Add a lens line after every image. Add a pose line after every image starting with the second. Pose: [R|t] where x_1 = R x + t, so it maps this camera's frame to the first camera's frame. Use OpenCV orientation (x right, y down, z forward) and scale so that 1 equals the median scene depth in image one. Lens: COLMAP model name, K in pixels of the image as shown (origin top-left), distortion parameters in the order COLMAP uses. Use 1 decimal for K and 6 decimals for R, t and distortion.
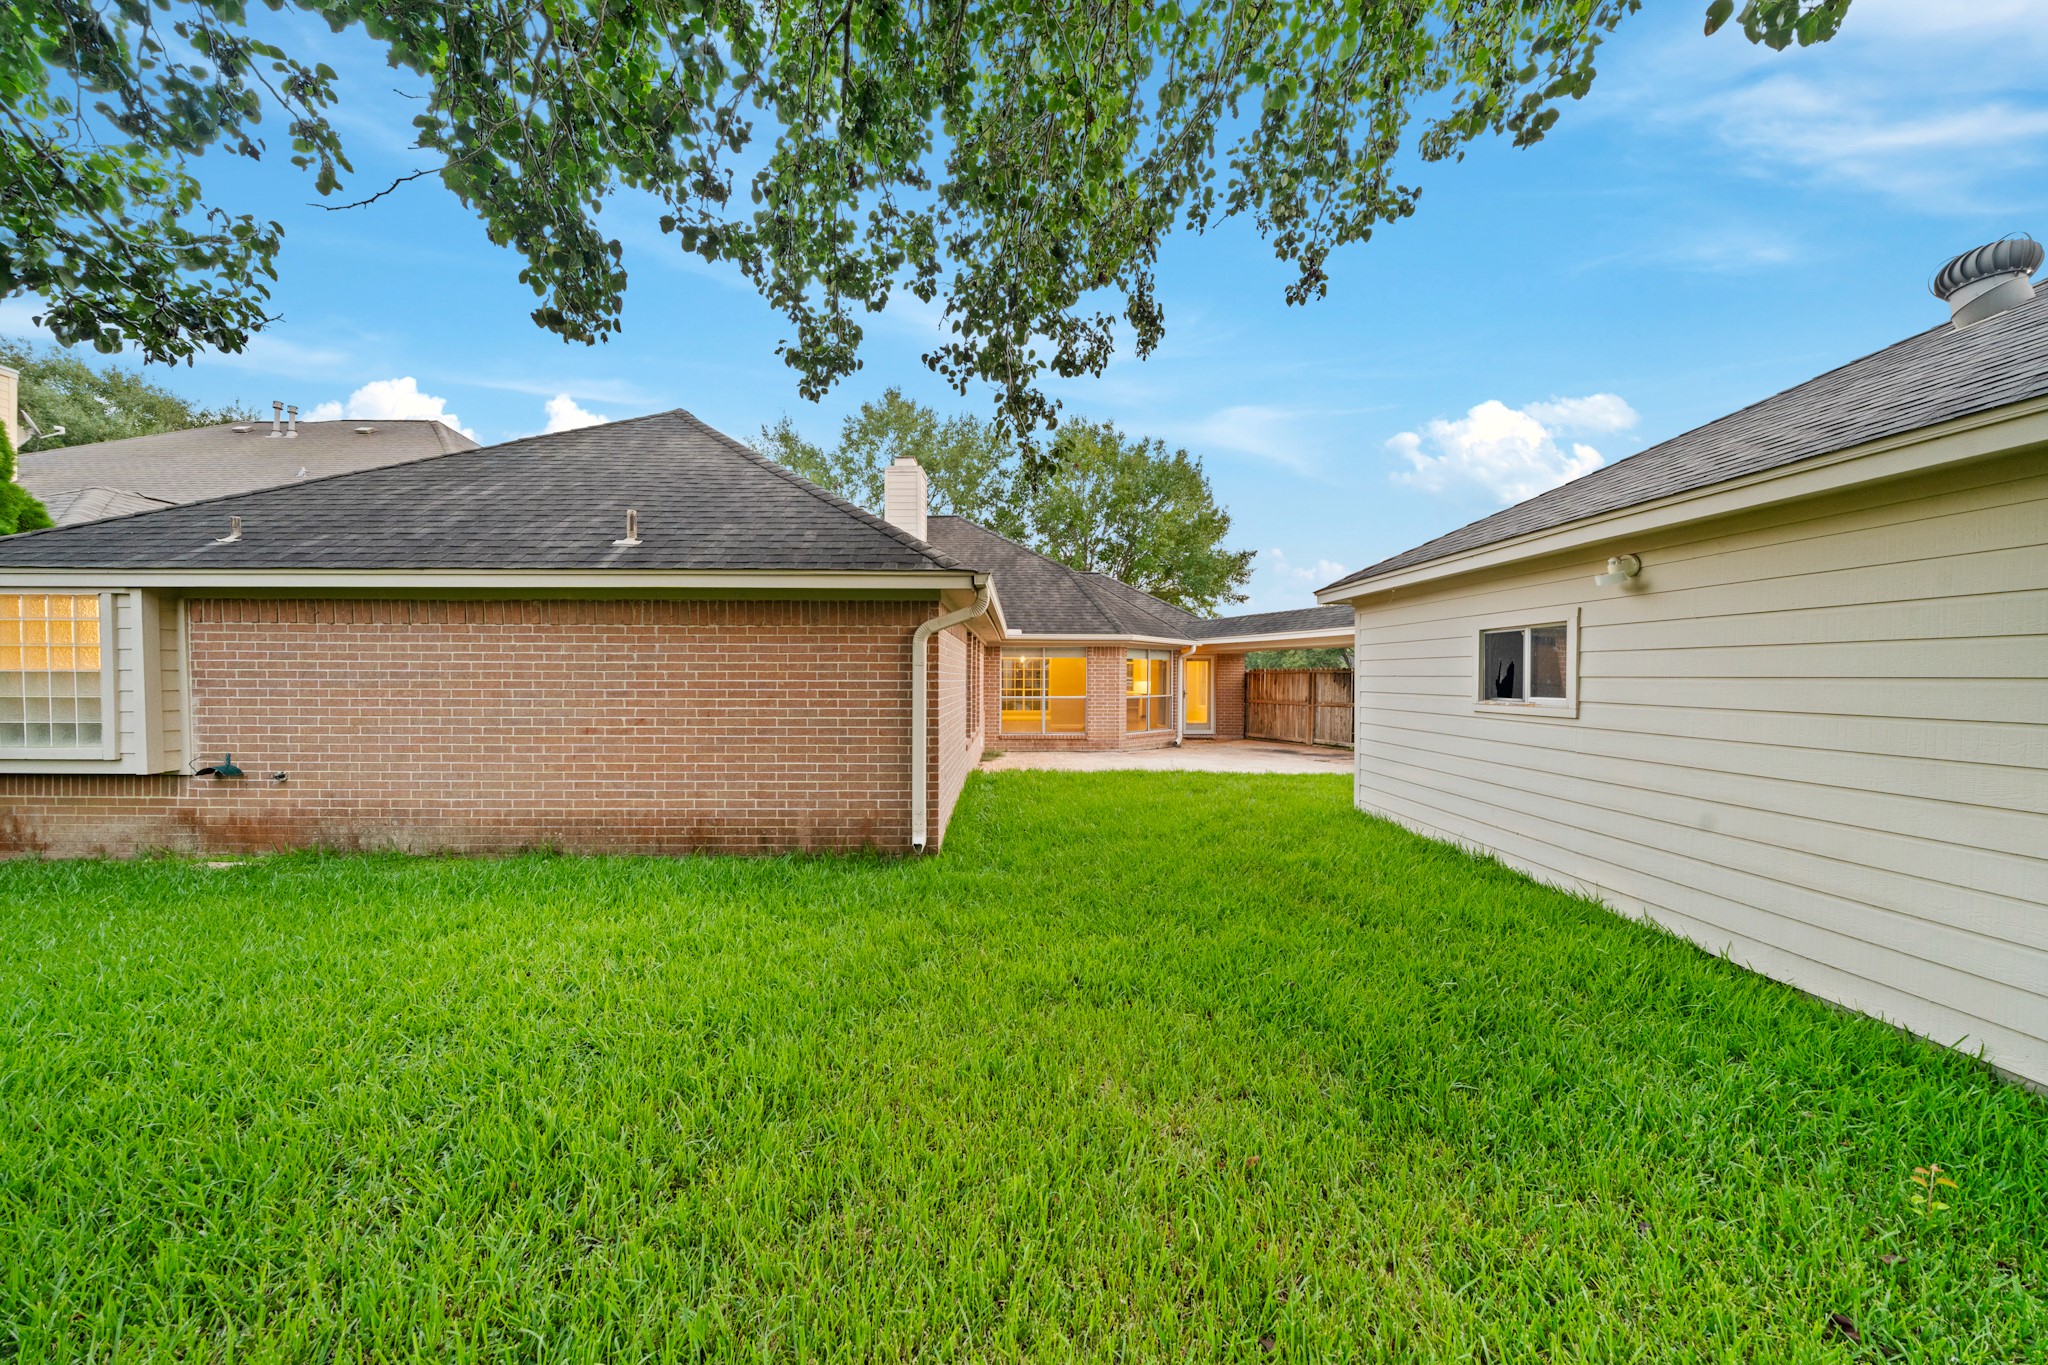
lens RADIAL K [[701.5, 0, 1028.8], [0, 701.5, 687.9], [0, 0, 1]] dist [-0.005548, -0.000002]
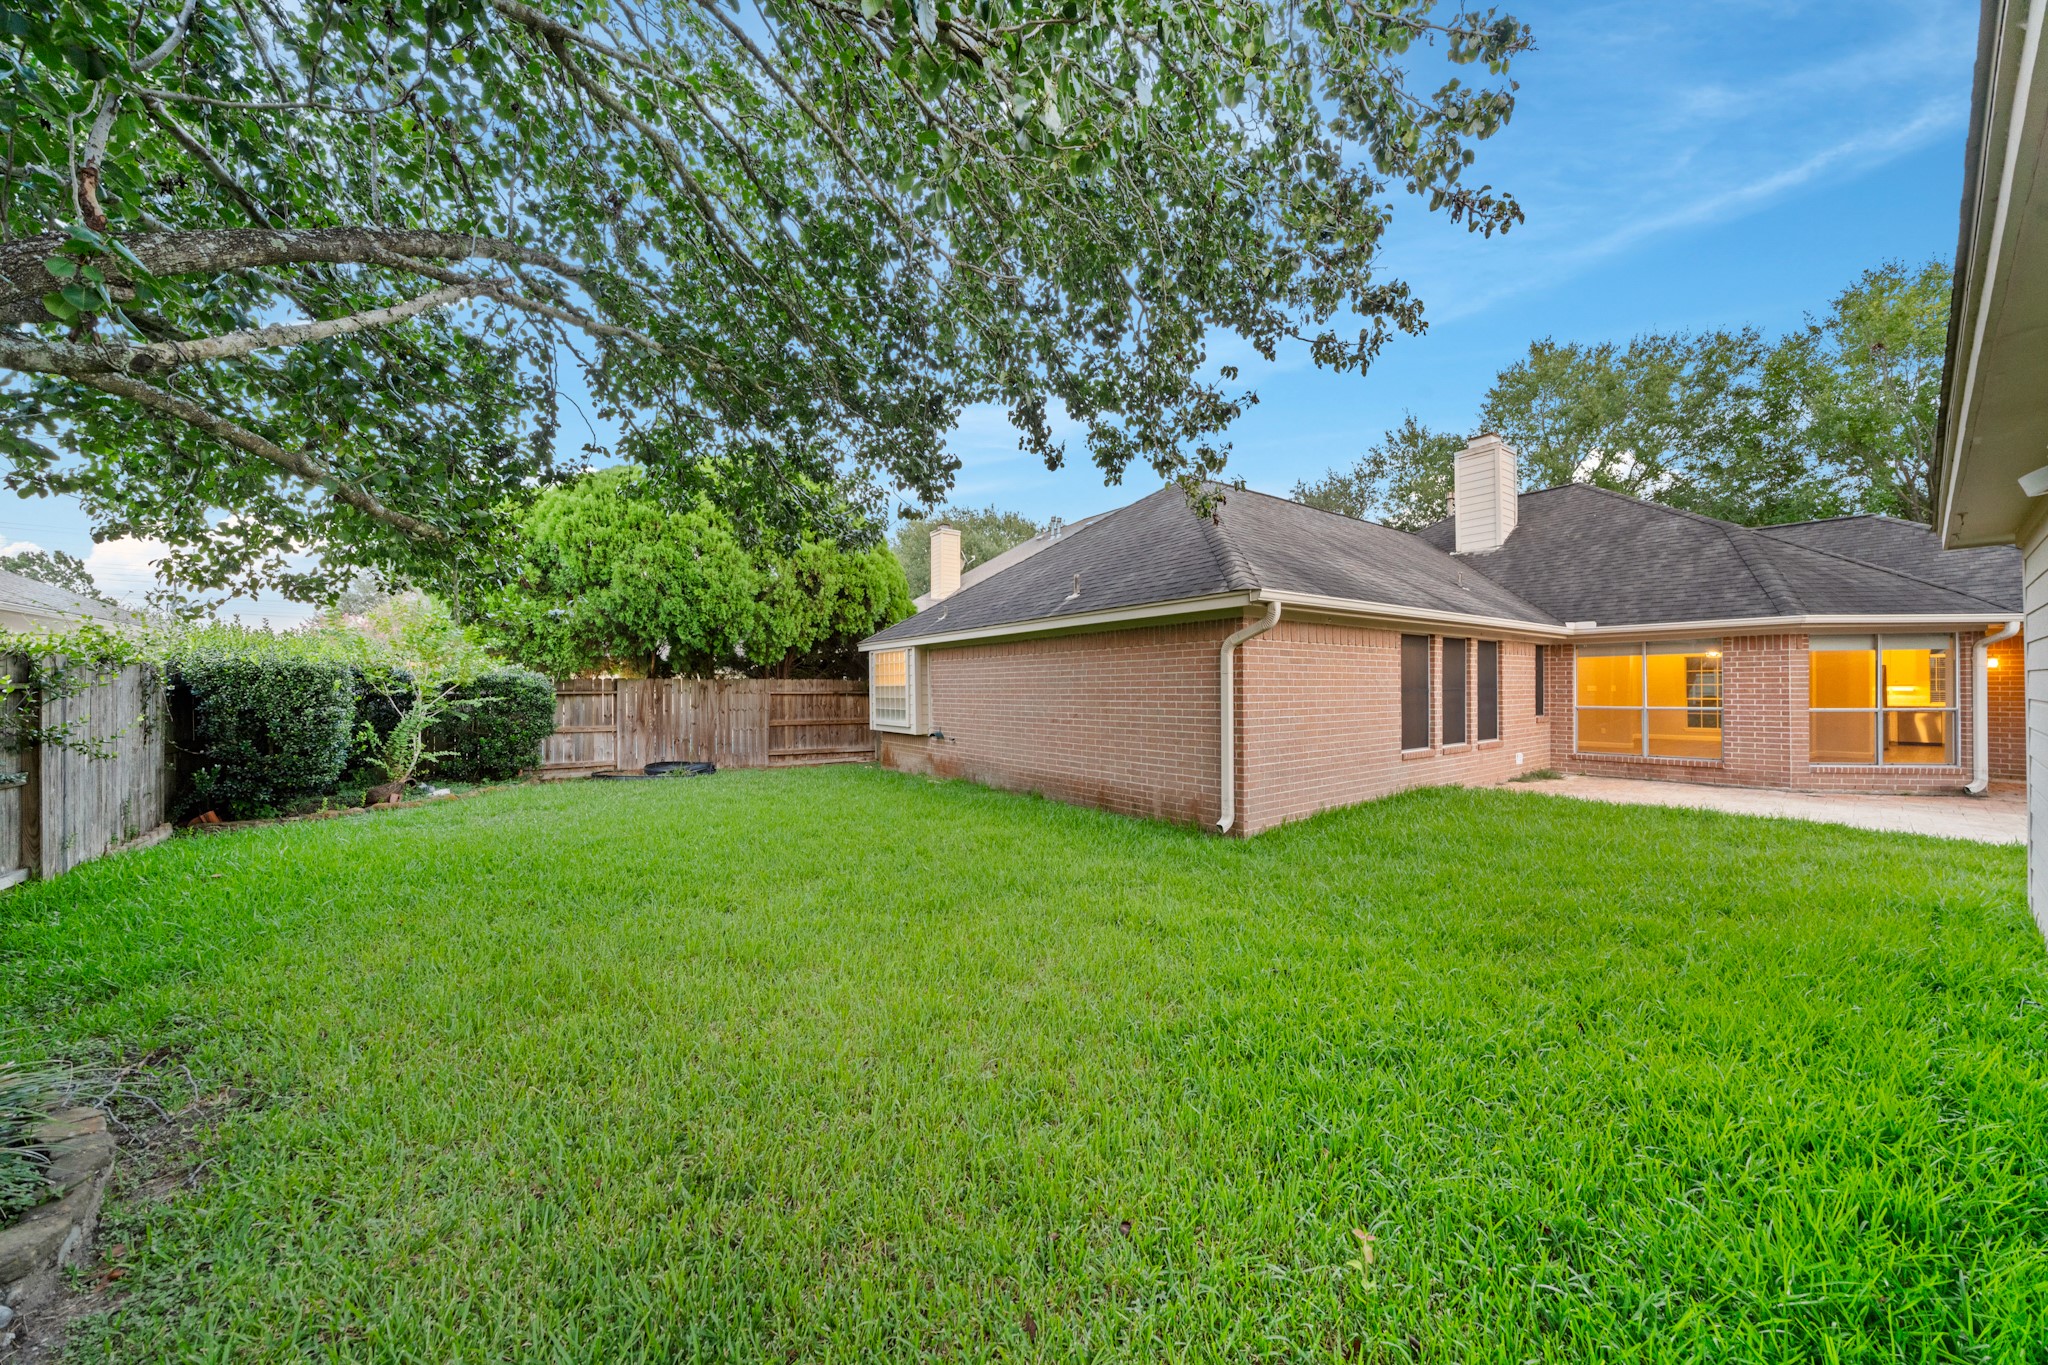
lens RADIAL K [[701.5, 0, 1028.8], [0, 701.5, 687.9], [0, 0, 1]] dist [-0.005548, -0.000002]
pose [[0.572276, -0.008127, -0.820021, 0.614335], [-0.002601, 0.999928, -0.011725, 0.006584], [0.820057, 0.008842, 0.572213, 0.060854]]
